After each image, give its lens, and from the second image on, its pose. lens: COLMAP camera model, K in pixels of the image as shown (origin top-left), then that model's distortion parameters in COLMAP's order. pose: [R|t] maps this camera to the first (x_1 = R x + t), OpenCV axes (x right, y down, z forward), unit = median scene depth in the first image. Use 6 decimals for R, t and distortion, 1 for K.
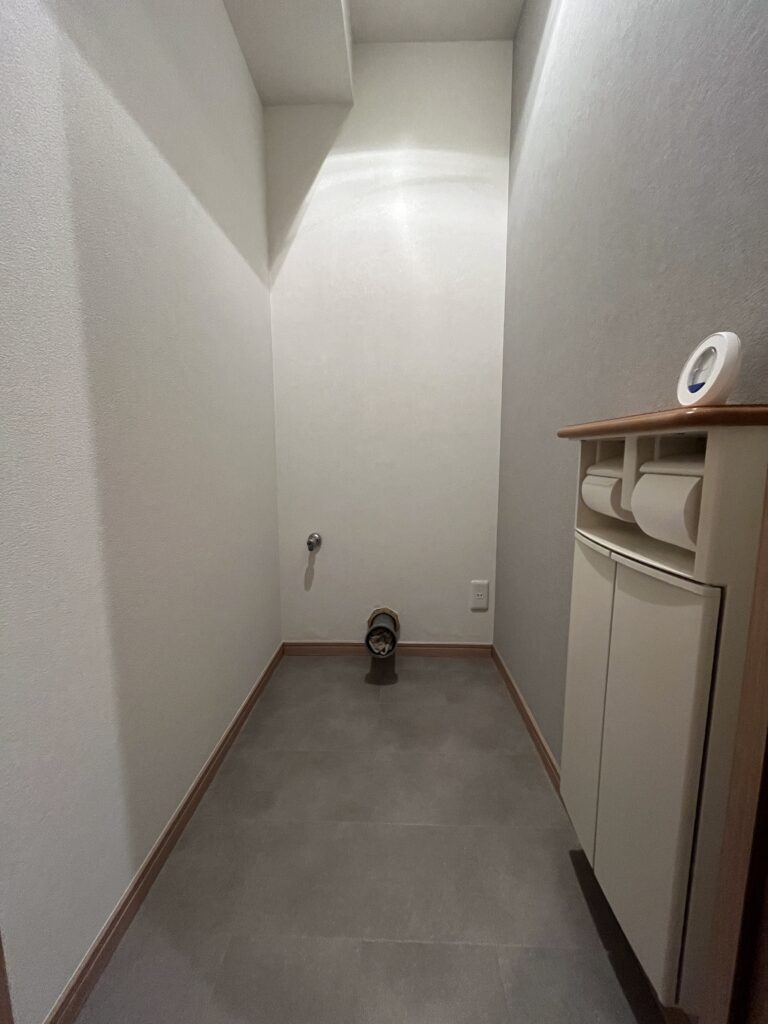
lens RADIAL K [[417.2, 0, 387.8], [0, 417.2, 515.2], [0, 0, 1]] dist [-0.003884, 0.000086]
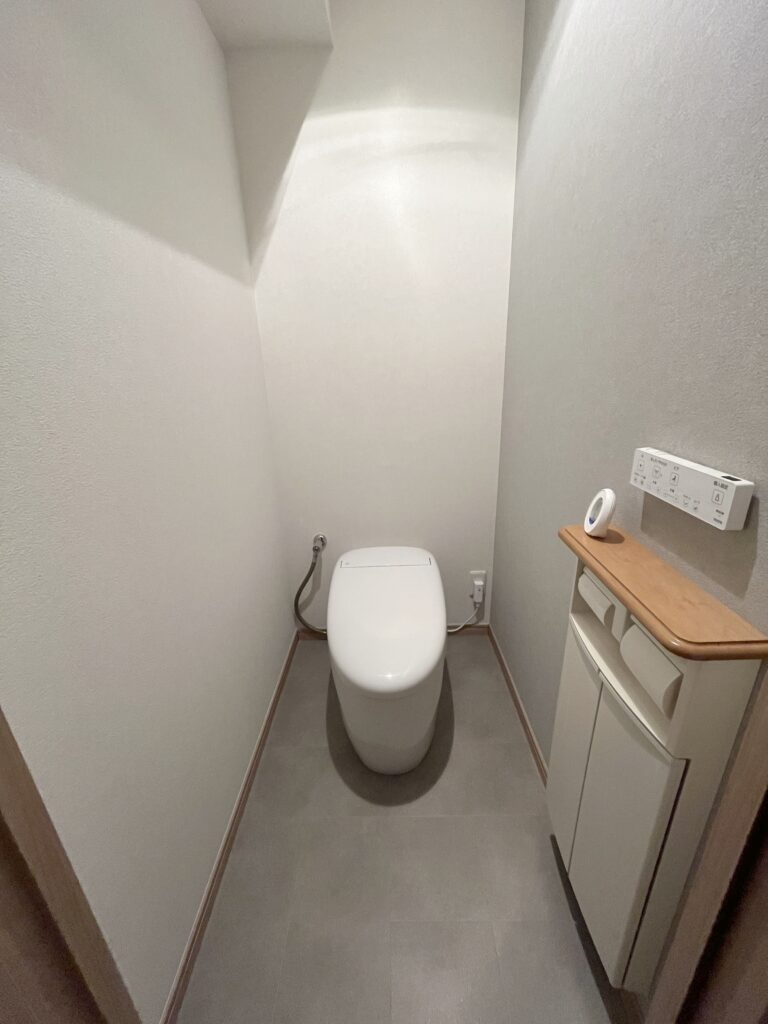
lens RADIAL K [[417.2, 0, 387.6], [0, 417.2, 513.3], [0, 0, 1]] dist [-0.003884, 0.000086]
pose [[0.999253, -0.037528, 0.009253, -0.025099], [0.034718, 0.976672, 0.211913, -0.392897], [-0.016990, -0.211434, 0.977245, -0.007276]]
